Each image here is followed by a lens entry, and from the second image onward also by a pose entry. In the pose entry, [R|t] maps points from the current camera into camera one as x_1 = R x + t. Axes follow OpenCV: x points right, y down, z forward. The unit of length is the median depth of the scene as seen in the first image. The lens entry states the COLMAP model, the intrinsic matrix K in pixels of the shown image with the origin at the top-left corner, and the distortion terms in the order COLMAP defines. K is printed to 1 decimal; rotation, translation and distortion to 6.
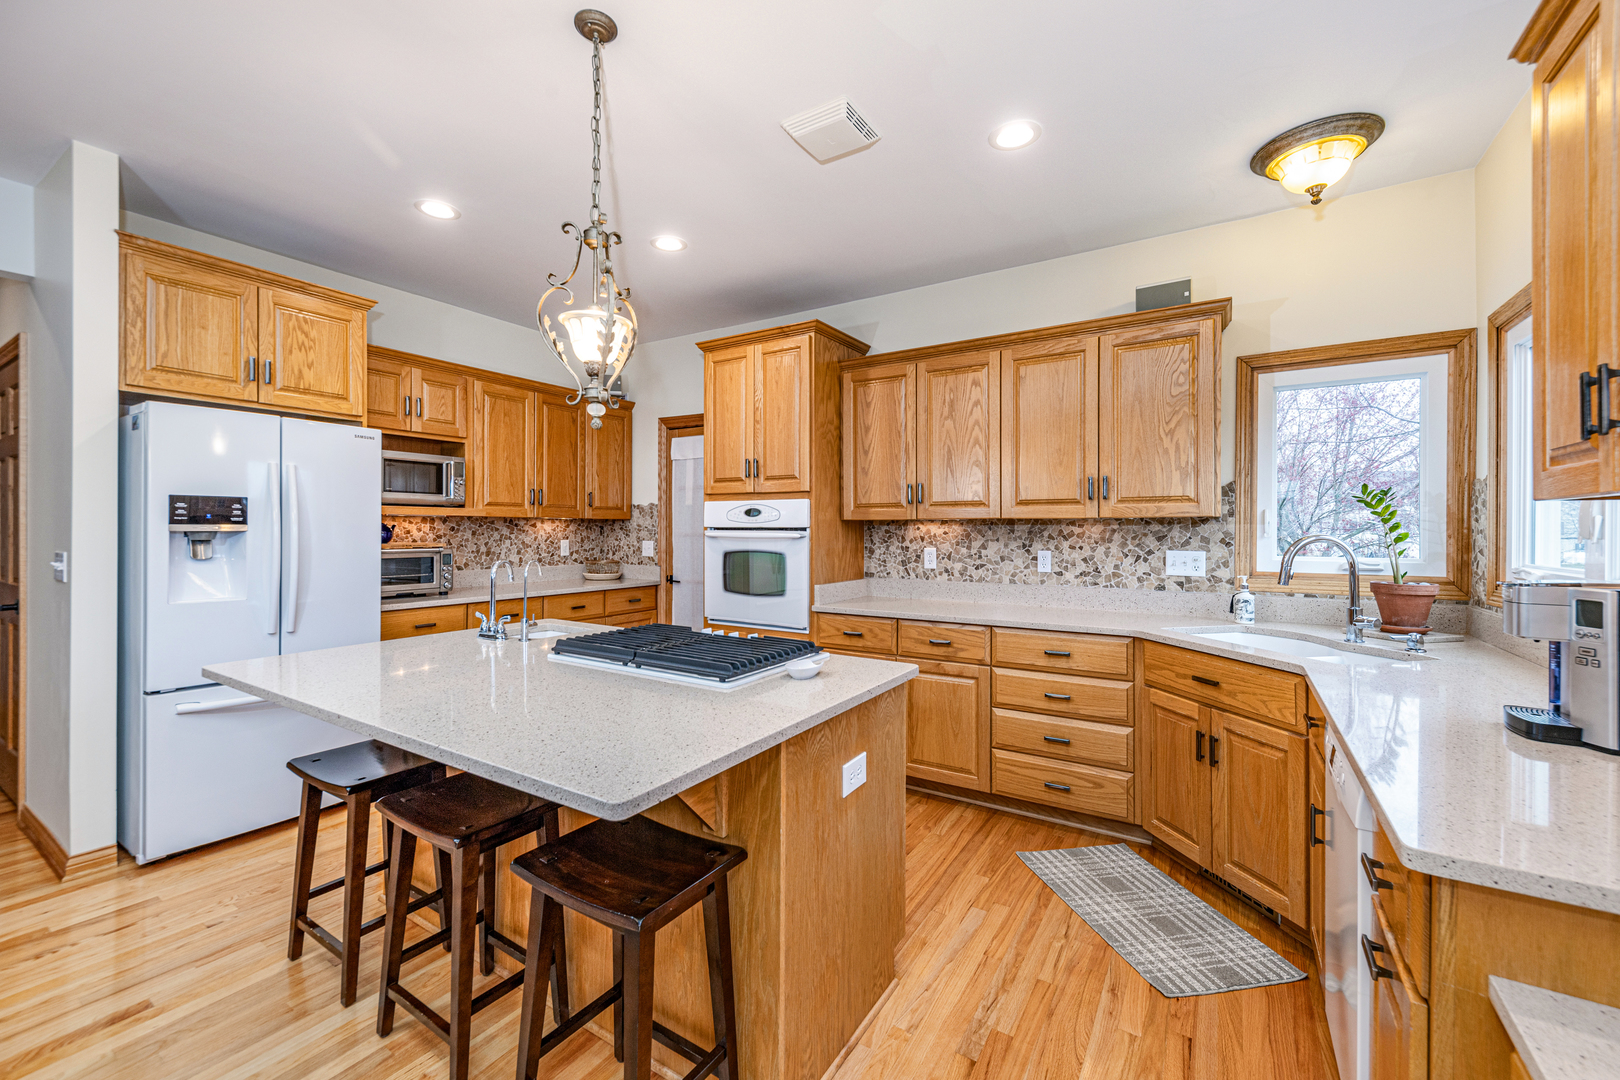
lens RADIAL K [[636.7, 0, 823.4], [0, 636.7, 532.0], [0, 0, 1]] dist [0.008525, -0.000957]
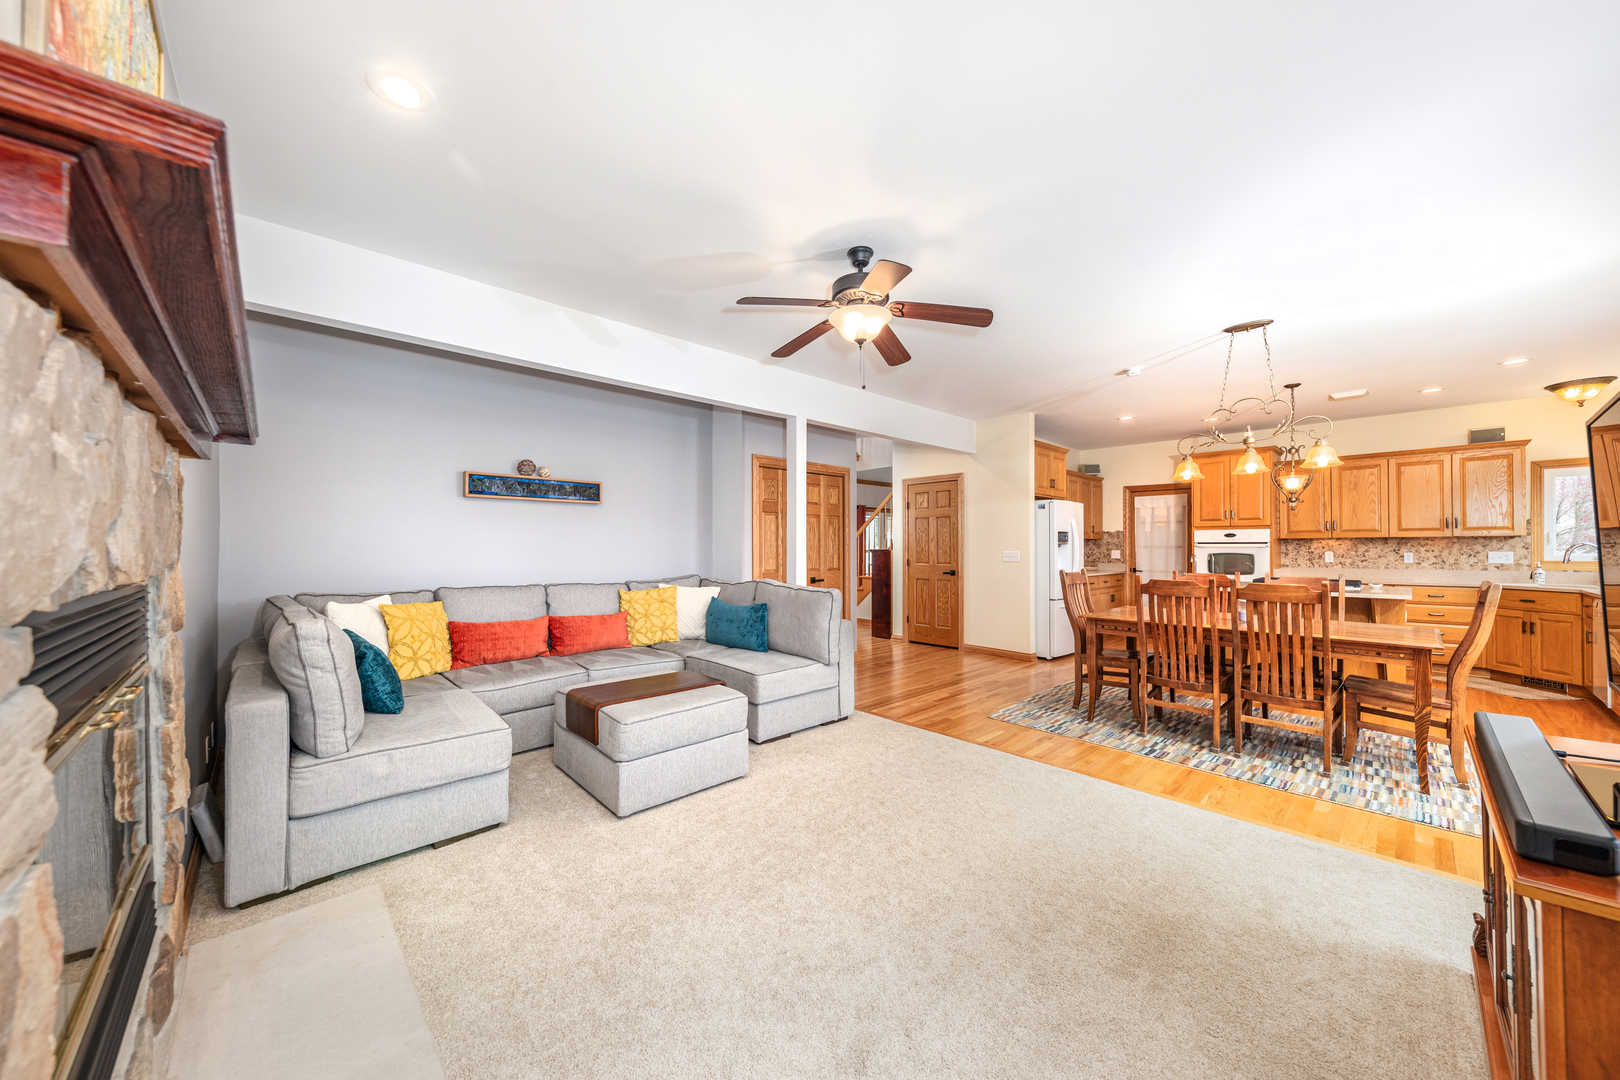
lens RADIAL K [[563.4, 0, 815.3], [0, 563.4, 546.0], [0, 0, 1]] dist [-0.001565, -0.000345]
pose [[0.966400, -0.005632, -0.256981, -1.024716], [0.004053, 0.999970, -0.006674, 0.012650], [0.257010, 0.005408, 0.966393, -1.235617]]
